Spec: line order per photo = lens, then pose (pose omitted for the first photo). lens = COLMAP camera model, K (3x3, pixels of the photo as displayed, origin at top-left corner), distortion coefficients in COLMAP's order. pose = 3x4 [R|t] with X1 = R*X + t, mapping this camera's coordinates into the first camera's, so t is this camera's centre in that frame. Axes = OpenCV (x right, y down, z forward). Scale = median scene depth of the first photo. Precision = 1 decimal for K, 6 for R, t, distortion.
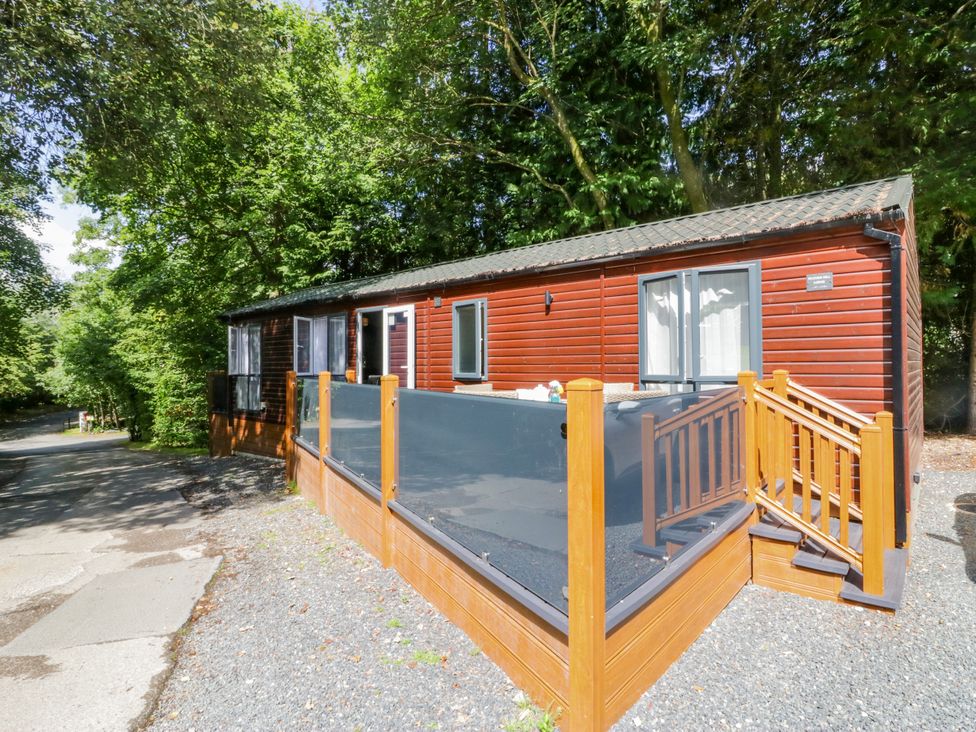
lens RADIAL K [[605.3, 0, 490.4], [0, 605.3, 359.2], [0, 0, 1]] dist [0.005210, -0.022796]
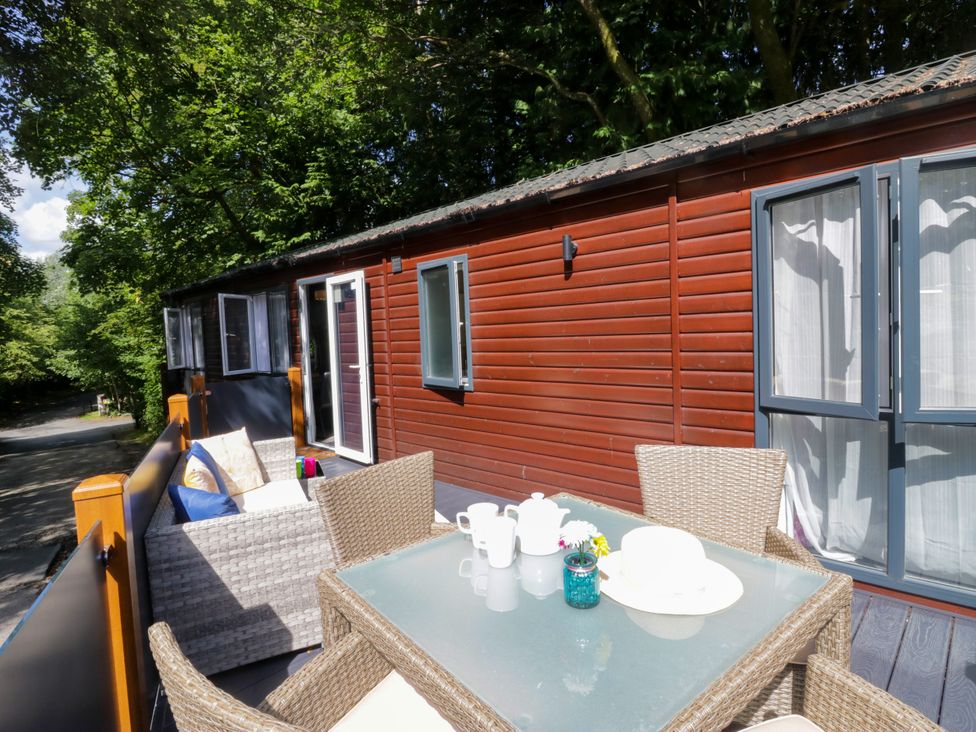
lens RADIAL K [[605.3, 0, 490.4], [0, 605.3, 359.2], [0, 0, 1]] dist [0.005210, -0.022796]
pose [[0.998004, -0.032664, -0.054046, 0.030892], [0.035847, 0.997613, 0.059017, -0.021460], [0.051990, -0.060837, 0.996793, 0.267011]]
